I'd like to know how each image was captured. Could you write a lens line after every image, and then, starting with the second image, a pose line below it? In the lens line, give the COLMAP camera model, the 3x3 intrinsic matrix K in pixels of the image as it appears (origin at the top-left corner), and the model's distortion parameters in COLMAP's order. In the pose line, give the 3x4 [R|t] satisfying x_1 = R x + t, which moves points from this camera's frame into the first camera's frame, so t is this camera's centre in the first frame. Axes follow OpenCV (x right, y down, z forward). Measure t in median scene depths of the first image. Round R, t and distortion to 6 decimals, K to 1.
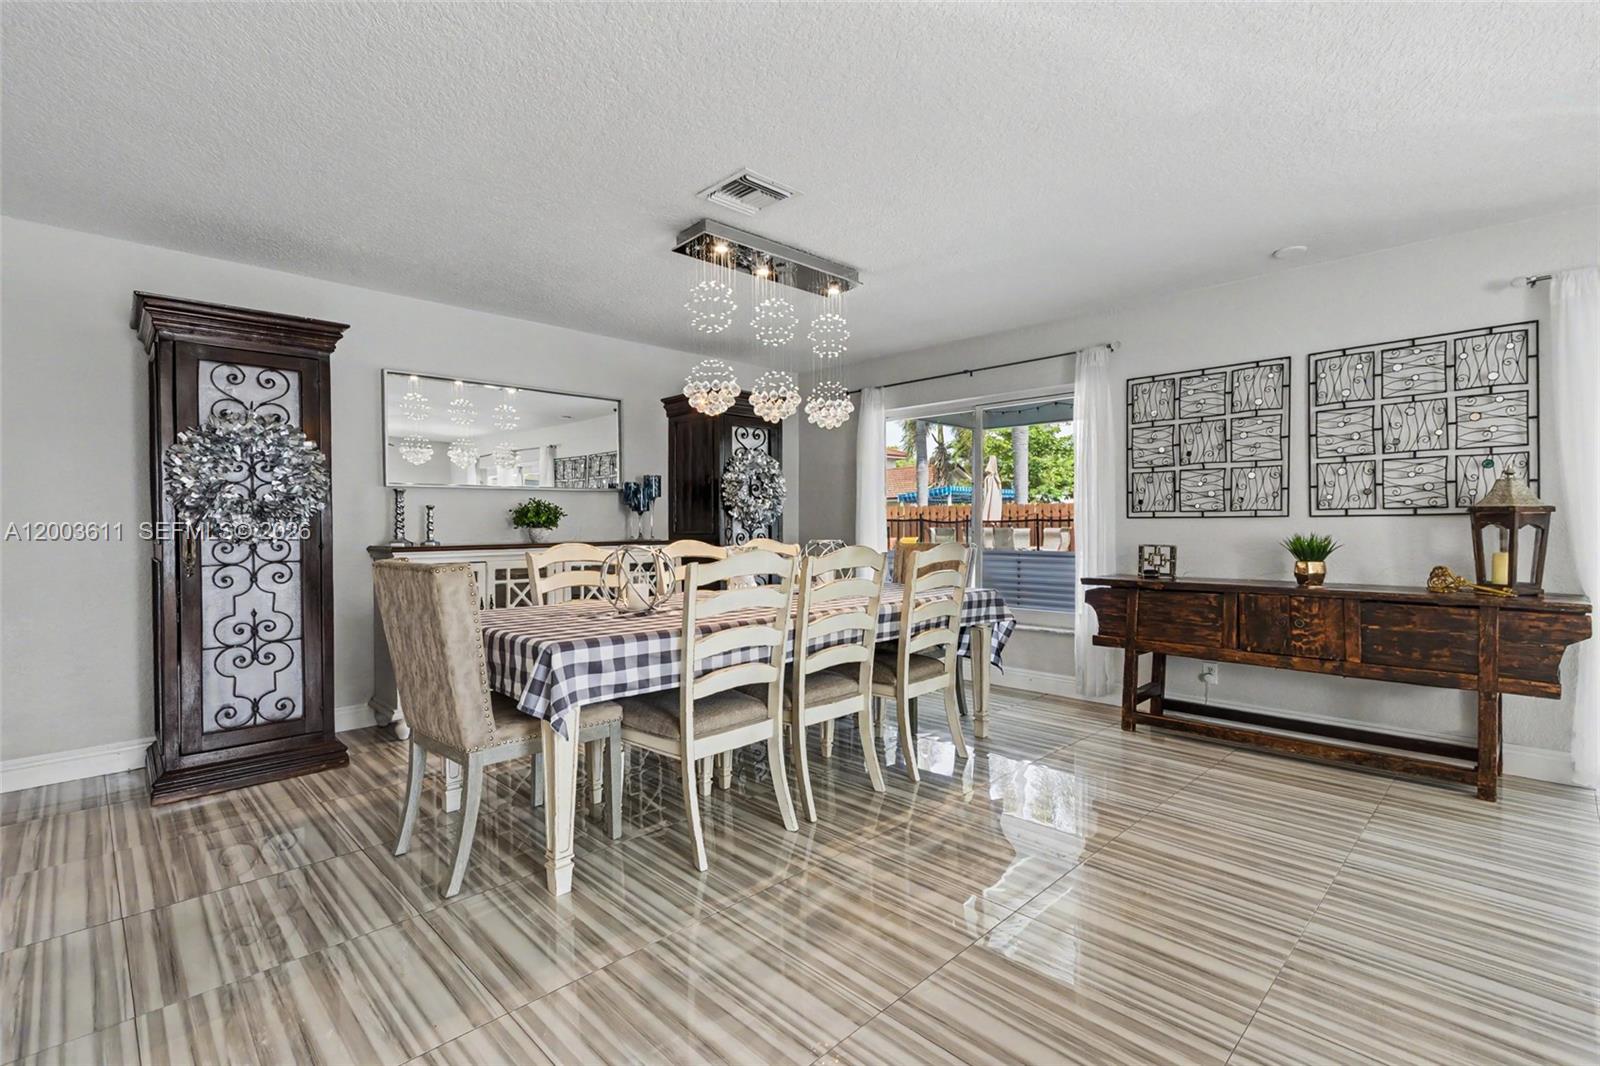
lens RADIAL K [[733.3, 0, 806.8], [0, 733.3, 529.7], [0, 0, 1]] dist [0.007881, -0.002569]
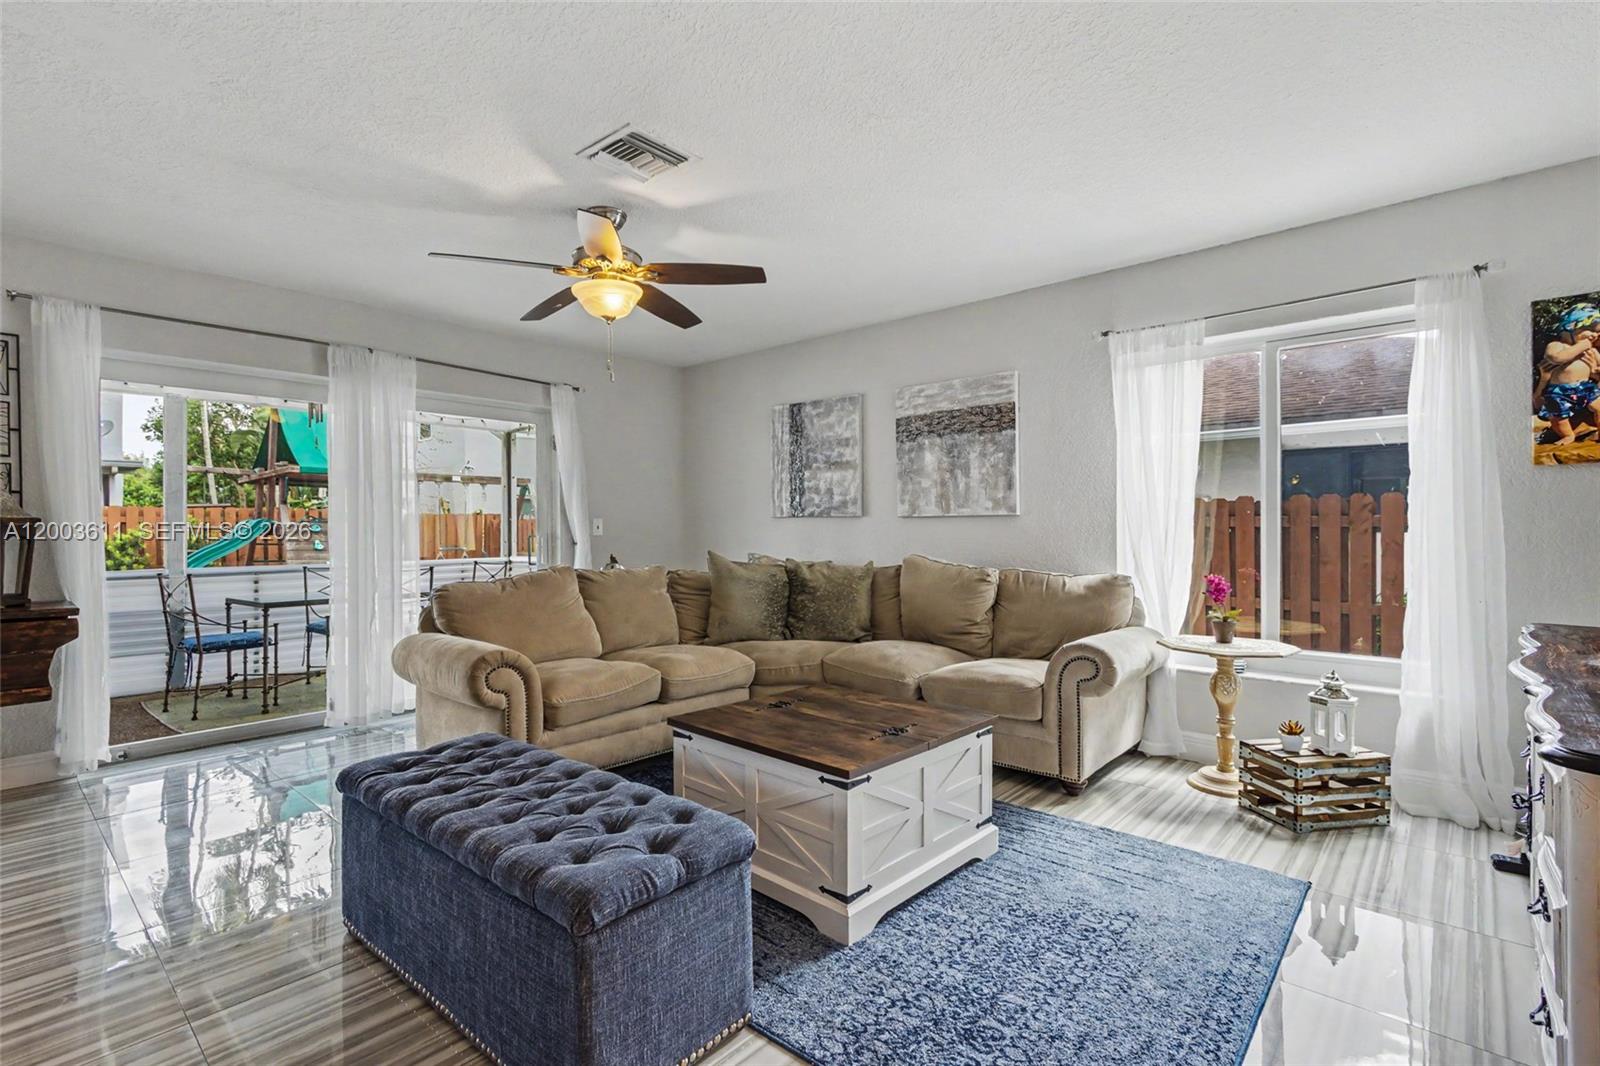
lens RADIAL K [[733.3, 0, 807.4], [0, 733.3, 530.9], [0, 0, 1]] dist [0.007881, -0.002569]
pose [[-0.067167, 0.000416, 0.997742, -0.094426], [0.013517, 0.999909, 0.000493, 0.000778], [-0.997650, 0.013520, -0.067167, -0.014886]]
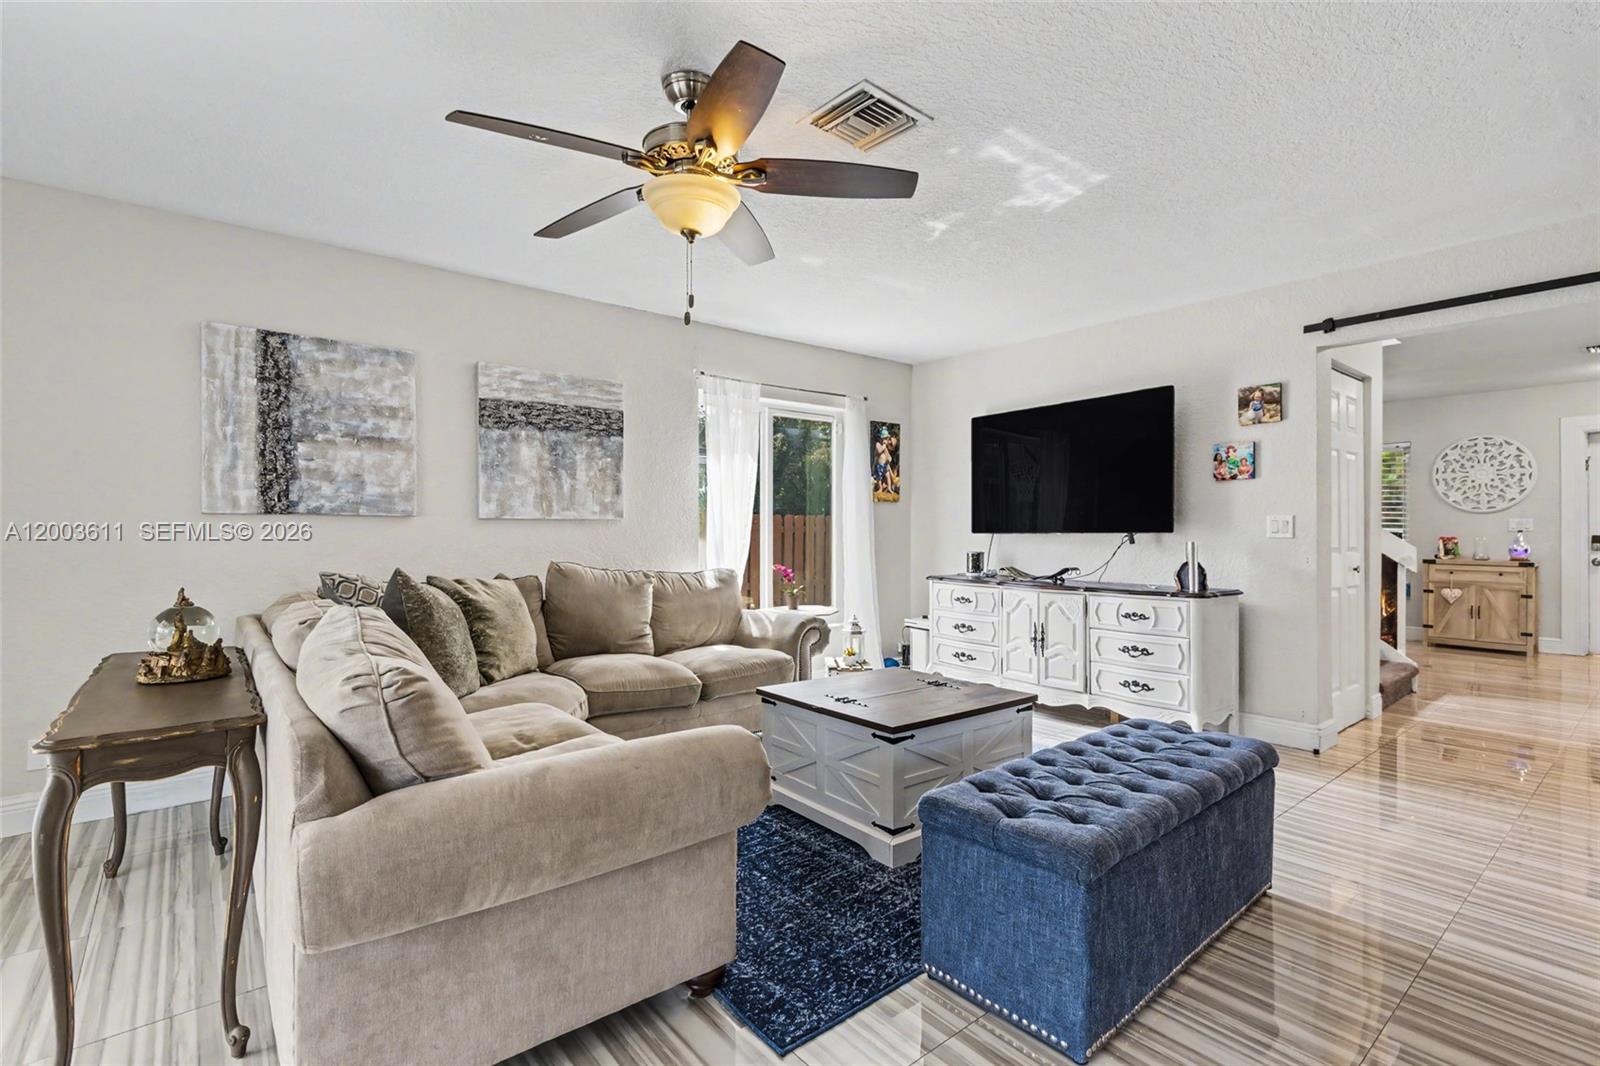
lens RADIAL K [[733.3, 0, 800.2], [0, 733.3, 533.3], [0, 0, 1]] dist [0.007881, -0.002569]
pose [[-0.996147, 0.004329, 0.087595, 0.683937], [0.005735, 0.999859, 0.015807, -0.015007], [-0.087514, 0.016249, -0.996031, 0.804394]]
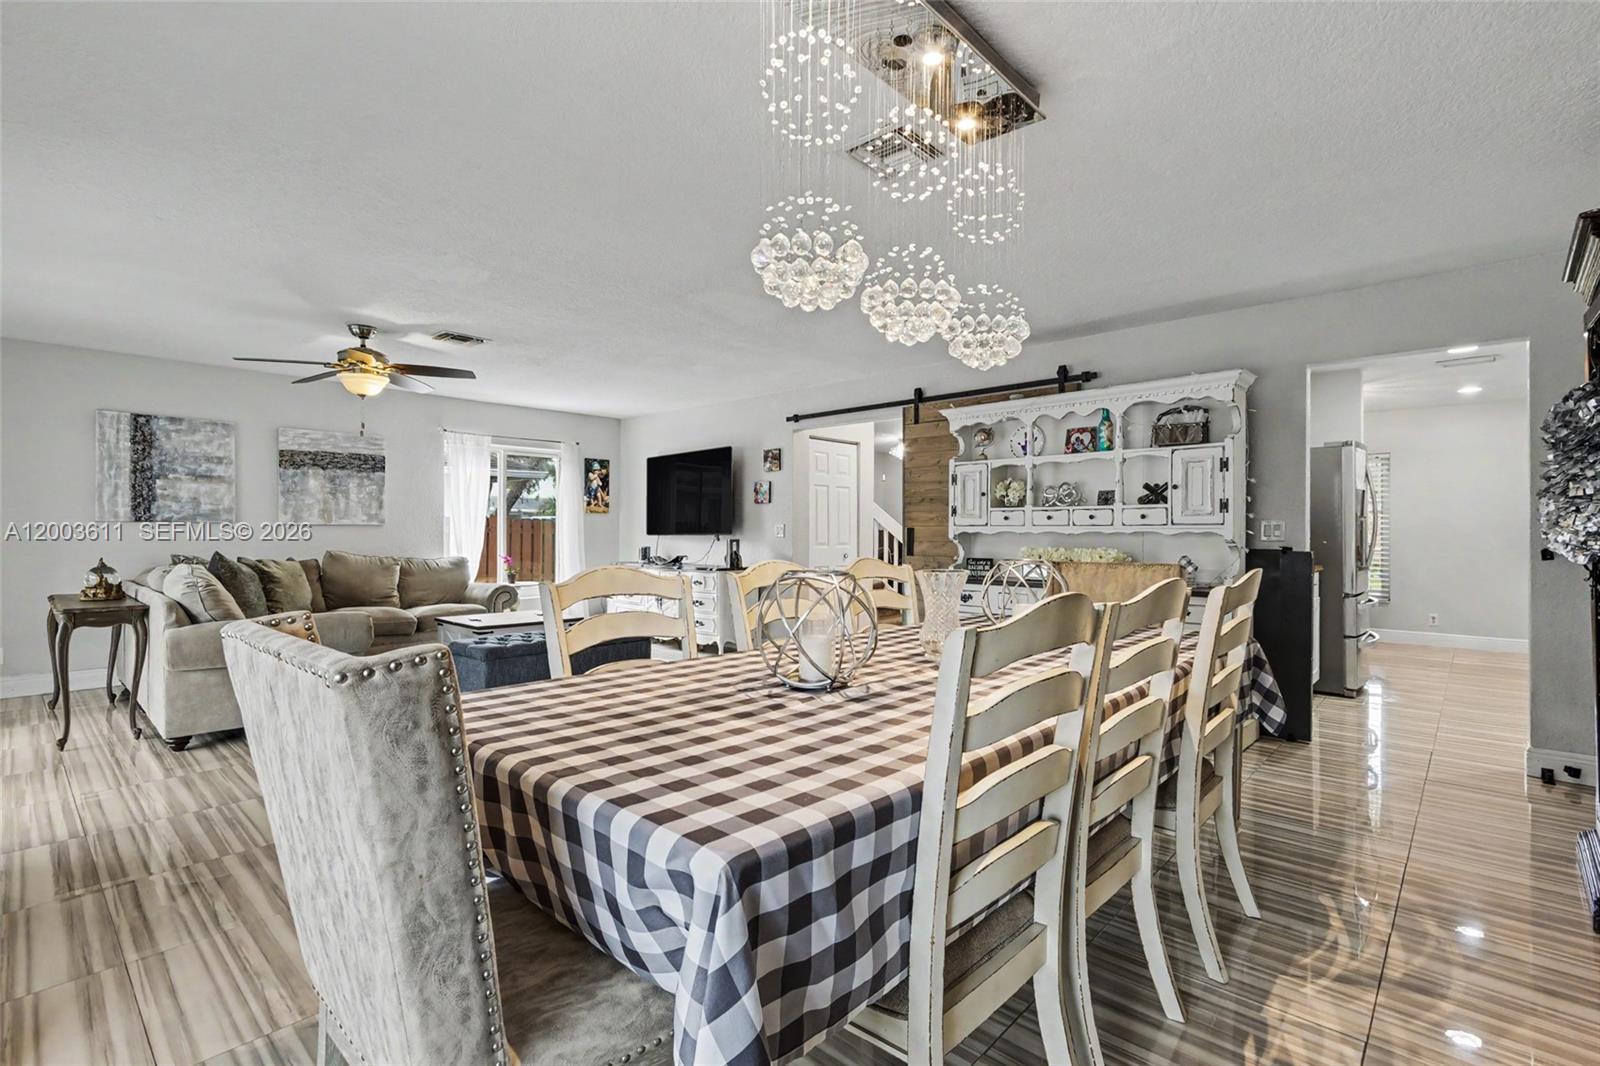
lens RADIAL K [[733.3, 0, 802.2], [0, 733.3, 532.3], [0, 0, 1]] dist [0.007881, -0.002569]
pose [[-0.998806, 0.002694, -0.048779, 0.062338], [0.002157, 0.999937, 0.011051, -0.019764], [0.048806, 0.010933, -0.998748, 1.617042]]
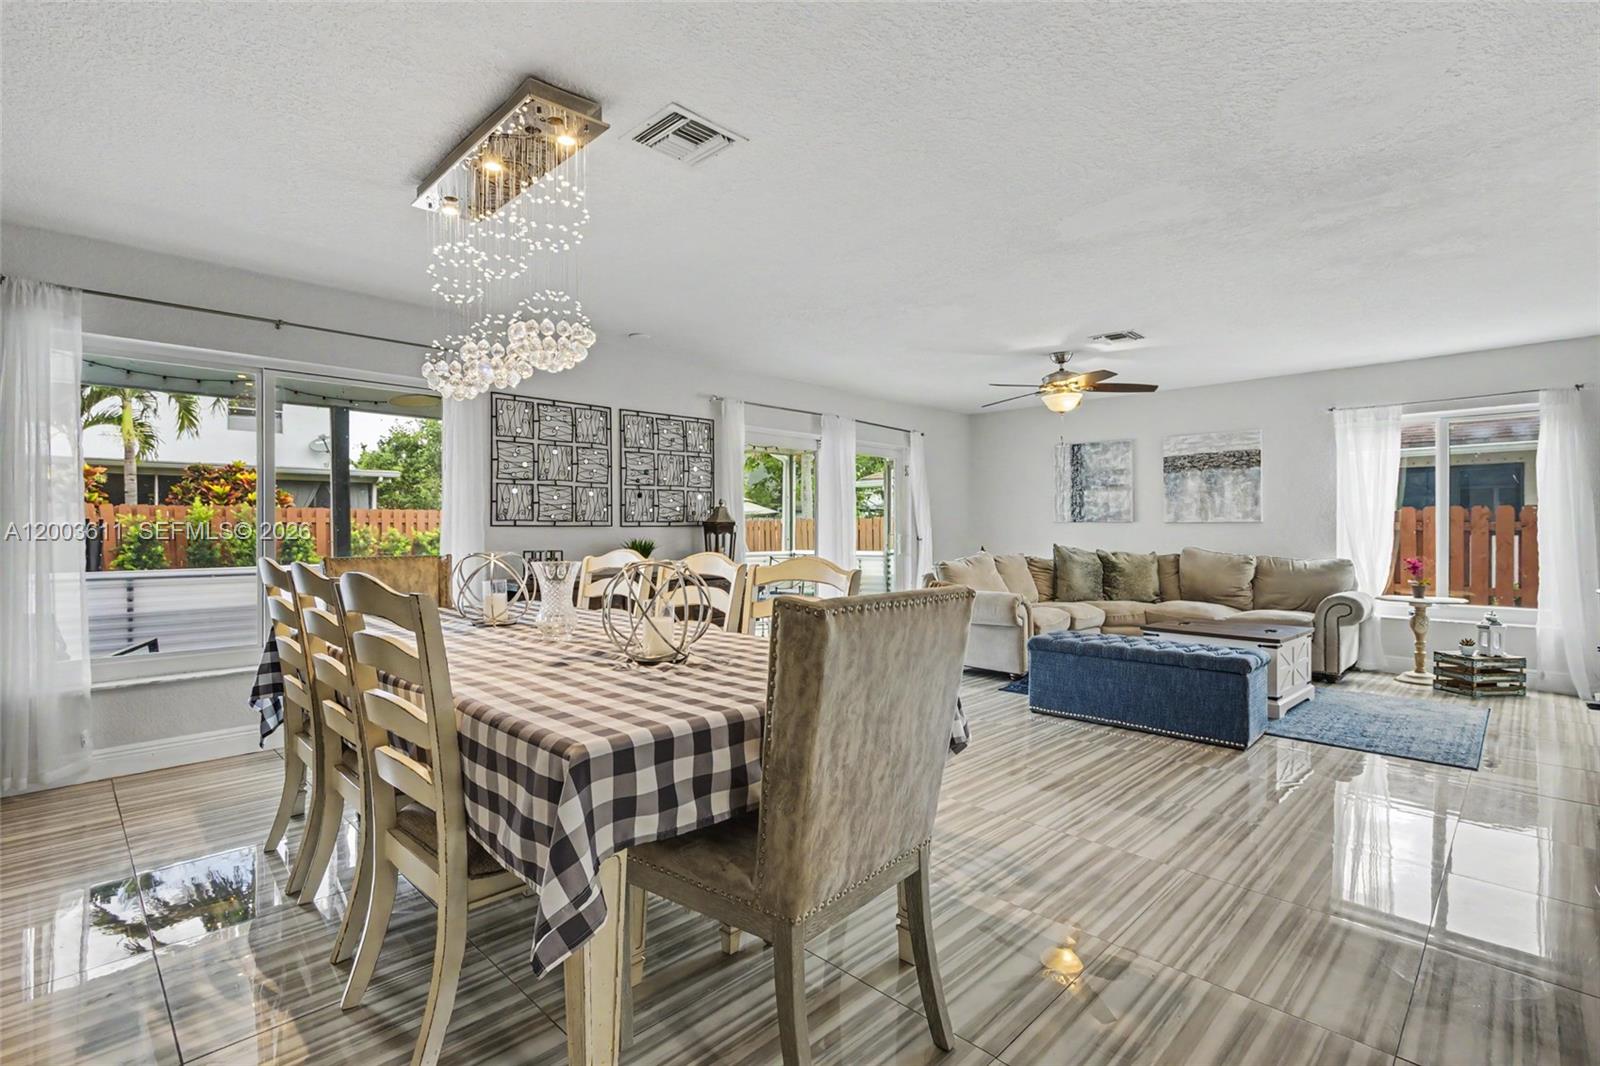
lens RADIAL K [[733.3, 0, 810.0], [0, 733.3, 530.4], [0, 0, 1]] dist [0.007881, -0.002569]
pose [[-0.011337, 0.004063, 0.999927, -0.793320], [0.009555, 0.999947, -0.003955, -0.001831], [-0.999890, 0.009509, -0.011375, 0.748833]]
